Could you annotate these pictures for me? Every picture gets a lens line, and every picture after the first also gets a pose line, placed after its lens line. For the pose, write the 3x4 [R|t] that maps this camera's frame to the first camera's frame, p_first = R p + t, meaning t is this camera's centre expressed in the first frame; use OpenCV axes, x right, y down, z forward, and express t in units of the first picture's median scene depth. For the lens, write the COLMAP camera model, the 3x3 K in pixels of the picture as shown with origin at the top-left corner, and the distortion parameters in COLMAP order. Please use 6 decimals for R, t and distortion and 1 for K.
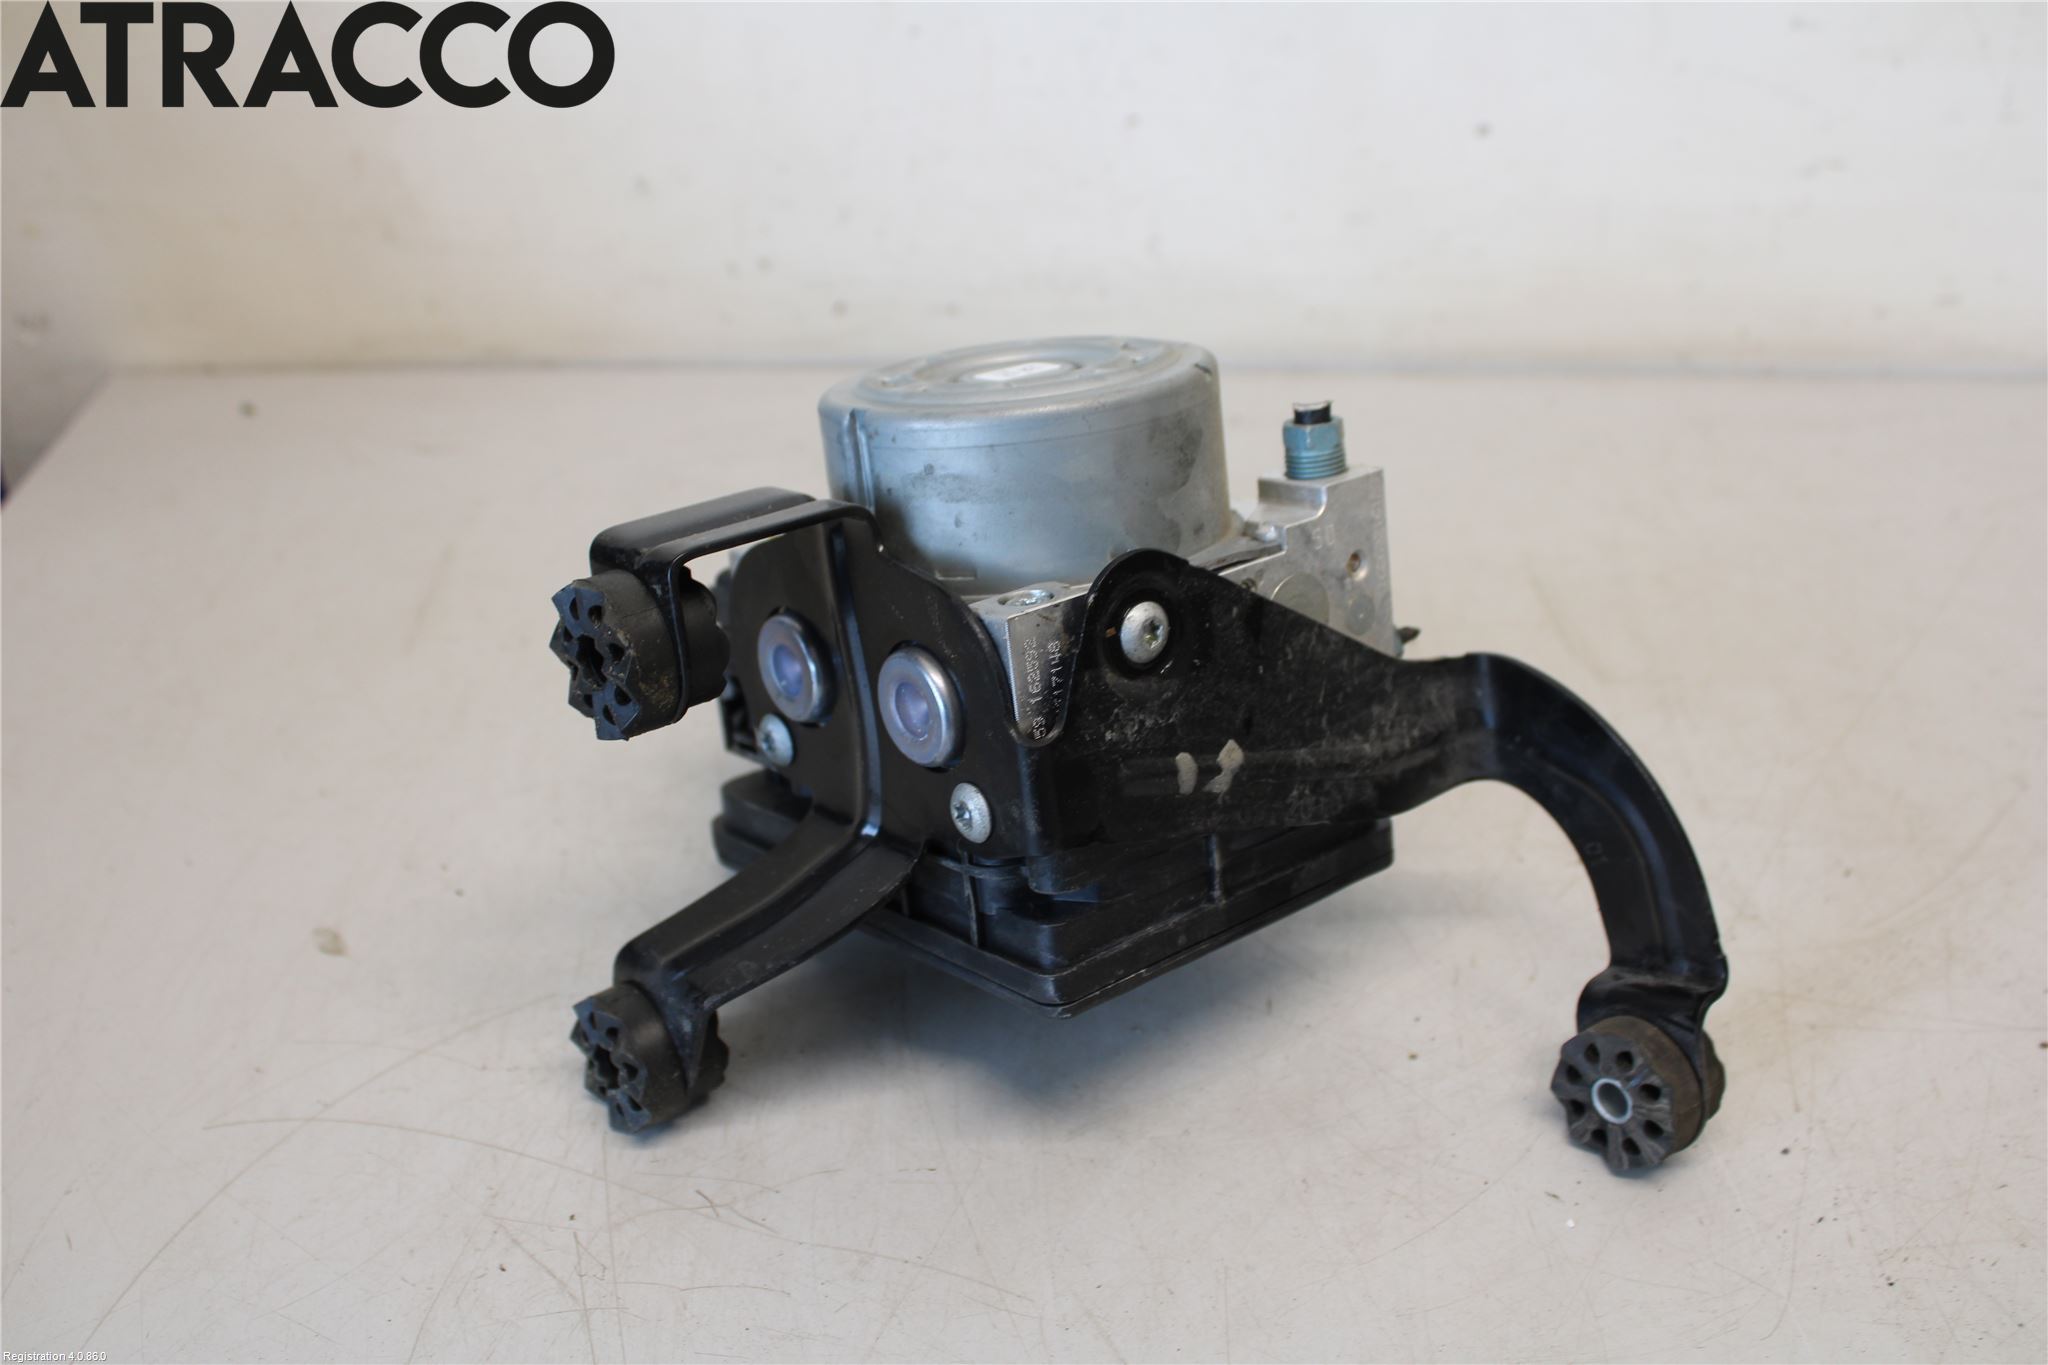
lens RADIAL K [[2226.1, 0, 1038.4], [0, 2226.1, 681.4], [0, 0, 1]] dist [-0.081546, 0.000000]
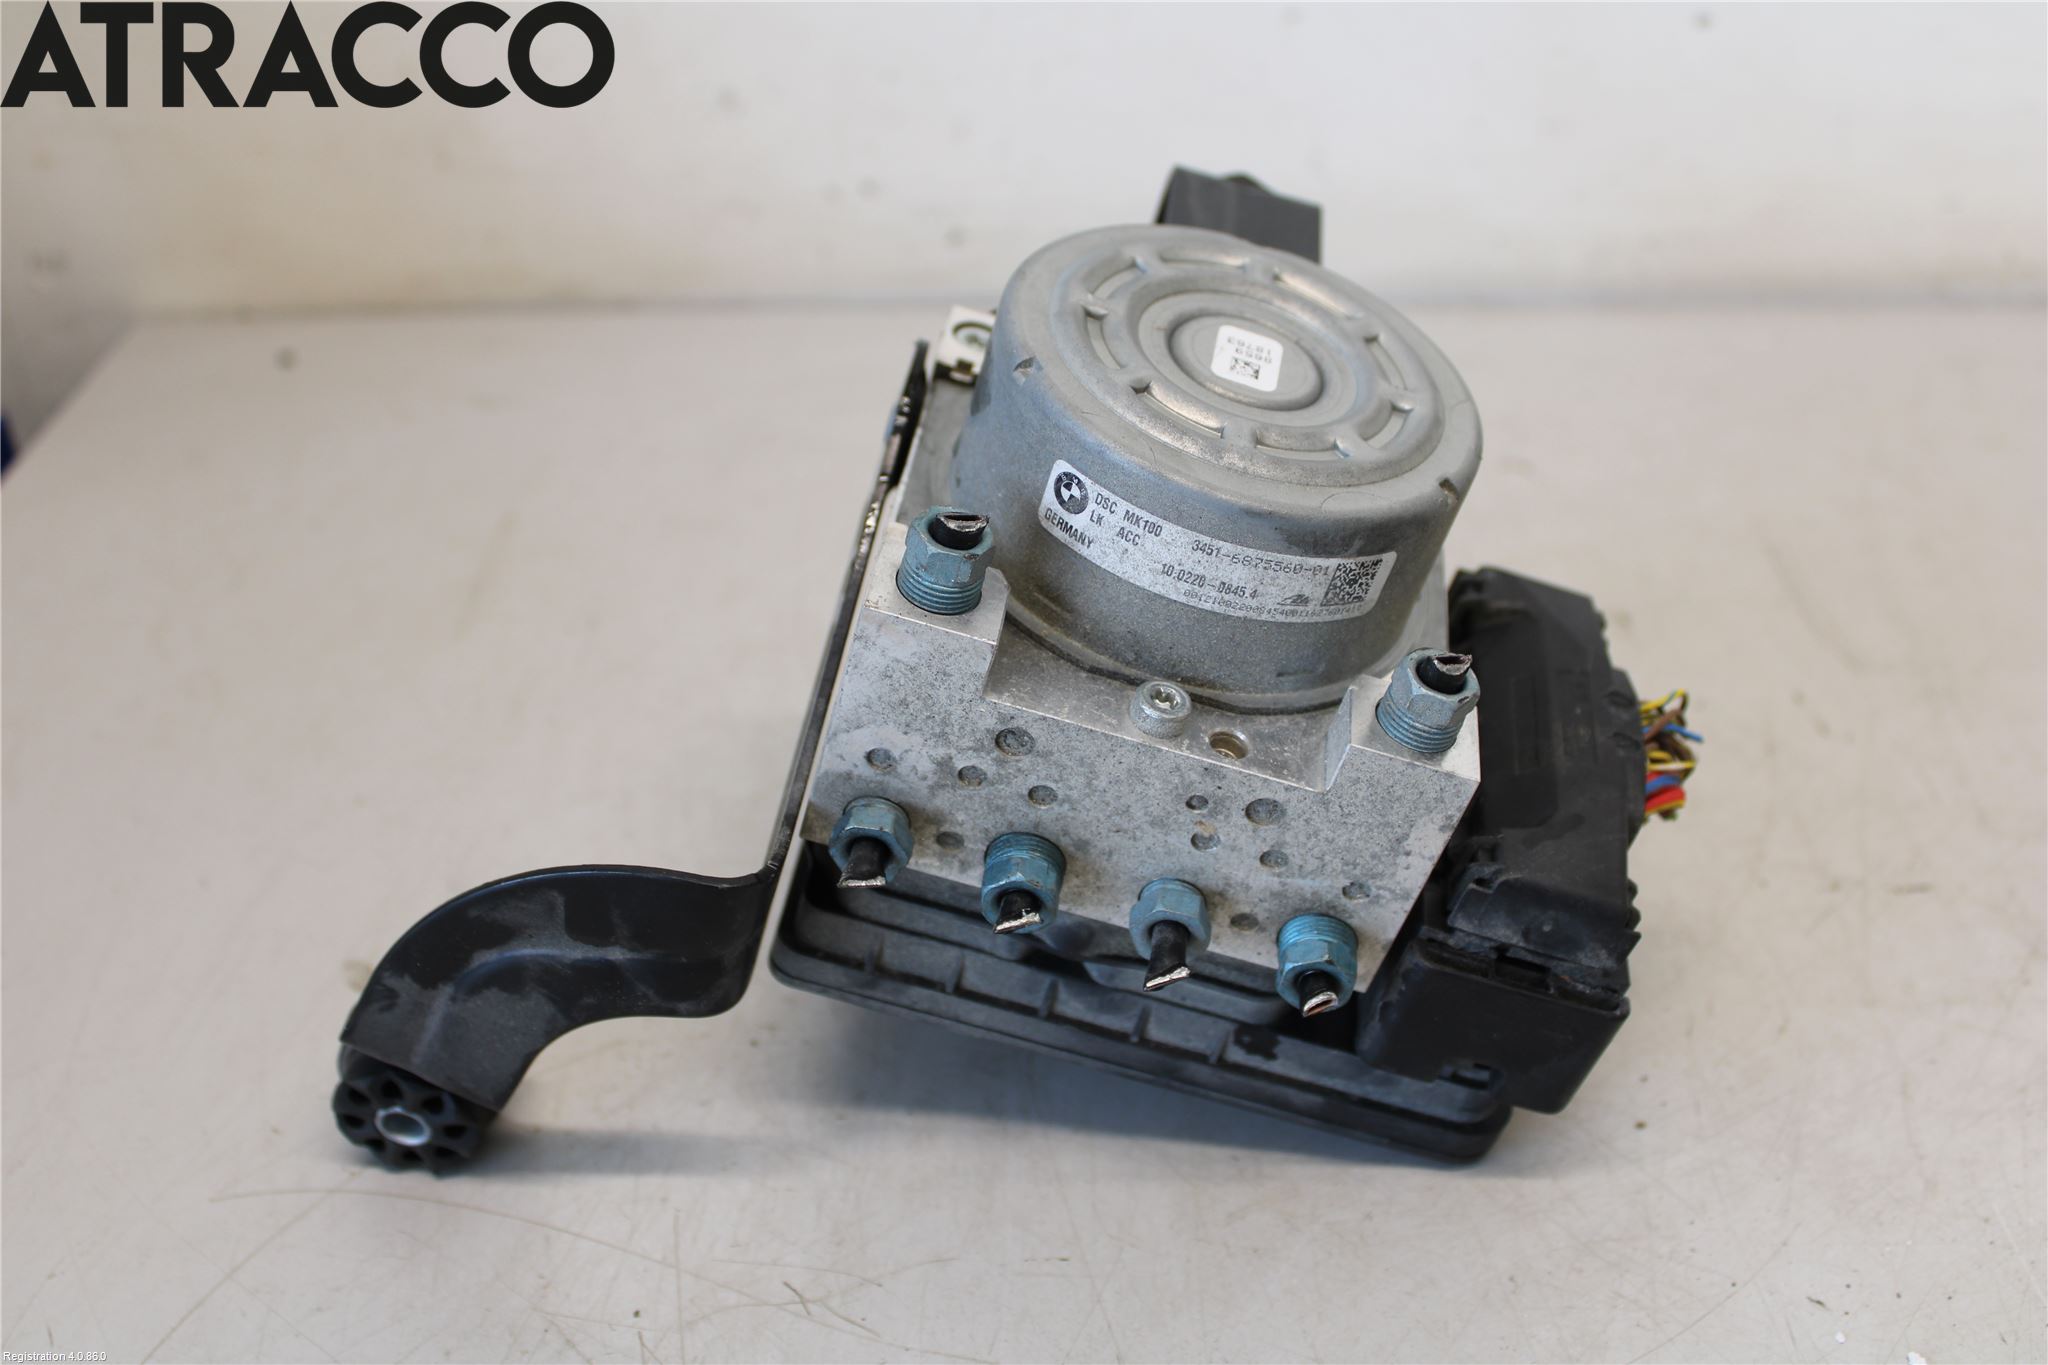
lens RADIAL K [[2420.1, 0, 1012.3], [0, 2420.1, 682.2], [0, 0, 1]] dist [-0.075280, 0.000000]
pose [[0.997746, -0.000486, -0.067099, -0.006072], [0.001349, 0.999917, 0.012817, -0.009548], [0.067087, -0.012878, 0.997664, 0.092012]]
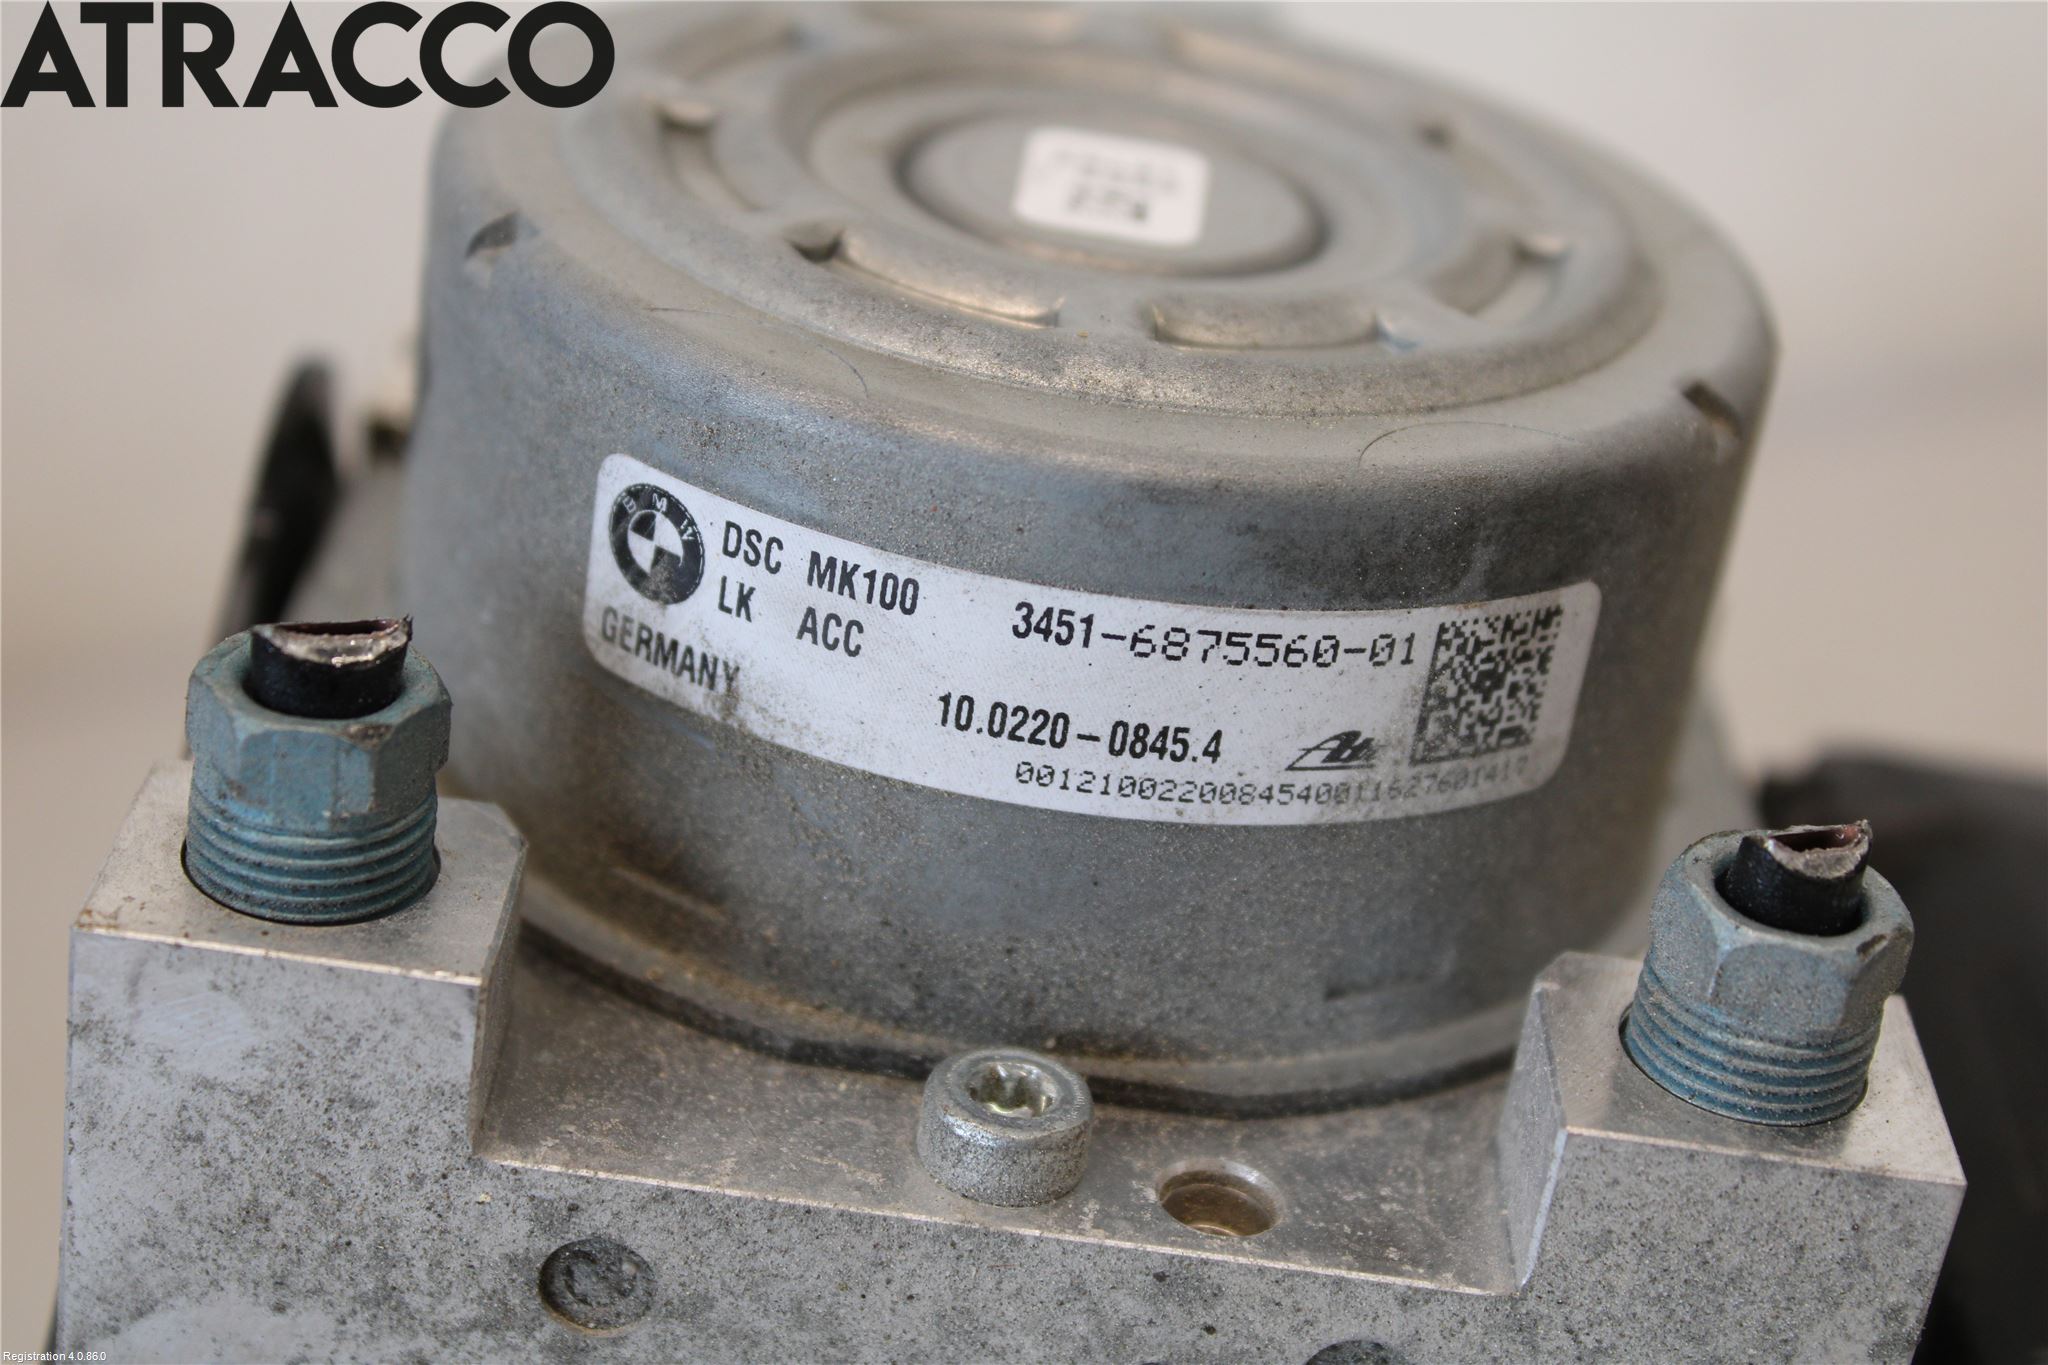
lens RADIAL K [[3827.9, 0, 1019.7], [0, 3827.9, 680.5], [0, 0, 1]] dist [0.029901, 0.000000]
pose [[0.986764, -0.158490, -0.034313, 0.028542], [0.148623, 0.968543, -0.199587, 0.090031], [0.064866, 0.191846, 0.979279, 0.721611]]
